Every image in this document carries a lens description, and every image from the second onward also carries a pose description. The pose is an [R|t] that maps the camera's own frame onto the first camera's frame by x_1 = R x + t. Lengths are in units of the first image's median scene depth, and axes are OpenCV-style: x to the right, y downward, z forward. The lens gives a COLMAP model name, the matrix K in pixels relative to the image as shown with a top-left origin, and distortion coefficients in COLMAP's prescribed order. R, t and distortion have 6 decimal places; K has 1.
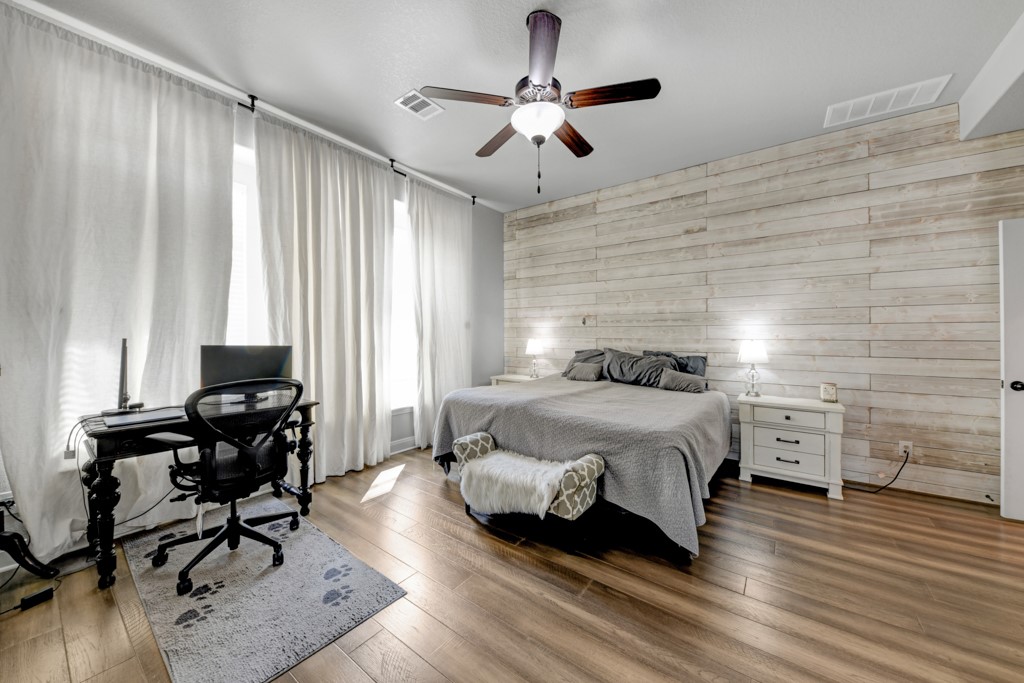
lens RADIAL K [[366.1, 0, 514.8], [0, 366.1, 335.9], [0, 0, 1]] dist [-0.000037, -0.000027]
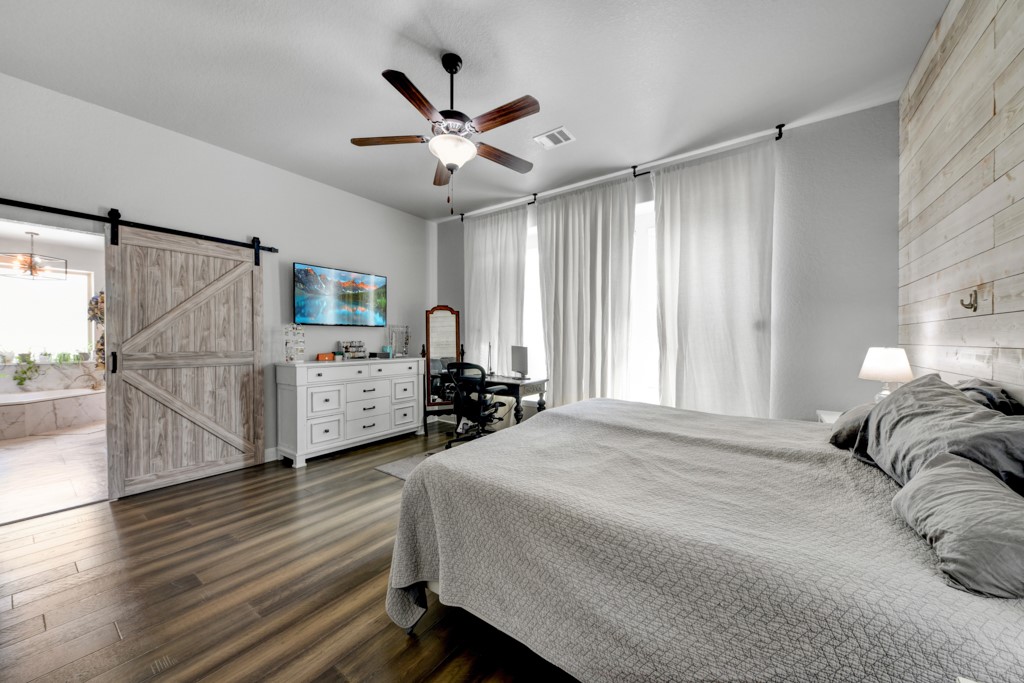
lens RADIAL K [[364.1, 0, 512.0], [0, 364.1, 341.5], [0, 0, 1]] dist [-0.000024, -0.000089]
pose [[0.002325, 0.005348, -0.999983, 0.763967], [-0.002544, 0.999982, 0.005343, -0.002276], [0.999994, 0.002532, 0.002339, 0.749451]]
